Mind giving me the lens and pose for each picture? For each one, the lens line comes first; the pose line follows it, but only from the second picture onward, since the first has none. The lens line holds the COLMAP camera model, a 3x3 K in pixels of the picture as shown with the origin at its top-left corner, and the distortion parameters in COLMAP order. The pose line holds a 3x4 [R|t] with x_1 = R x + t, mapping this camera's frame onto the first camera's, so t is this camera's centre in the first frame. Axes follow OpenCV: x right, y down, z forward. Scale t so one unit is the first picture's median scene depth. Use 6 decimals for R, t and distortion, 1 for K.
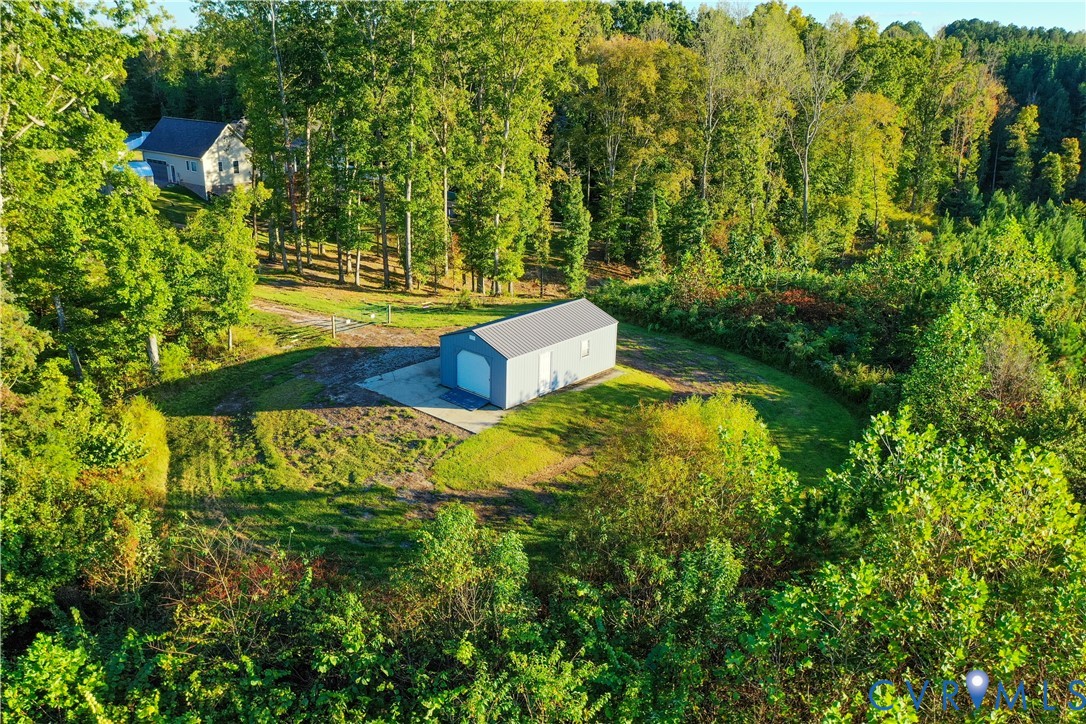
lens RADIAL K [[874.9, 0, 541.7], [0, 874.9, 361.6], [0, 0, 1]] dist [0.013959, -0.009082]
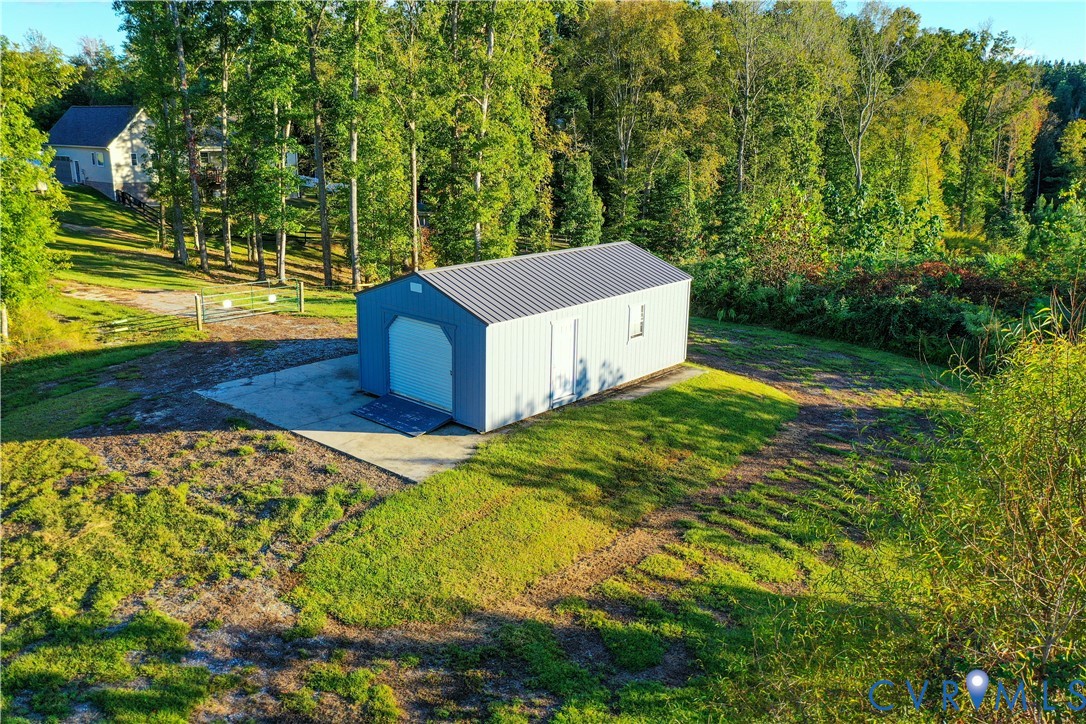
lens RADIAL K [[874.9, 0, 546.1], [0, 874.9, 363.3], [0, 0, 1]] dist [0.013959, -0.009082]
pose [[0.999846, -0.008824, 0.015195, -0.013018], [0.009833, 0.997664, -0.067601, 0.045256], [-0.014563, 0.067740, 0.997597, 0.473221]]
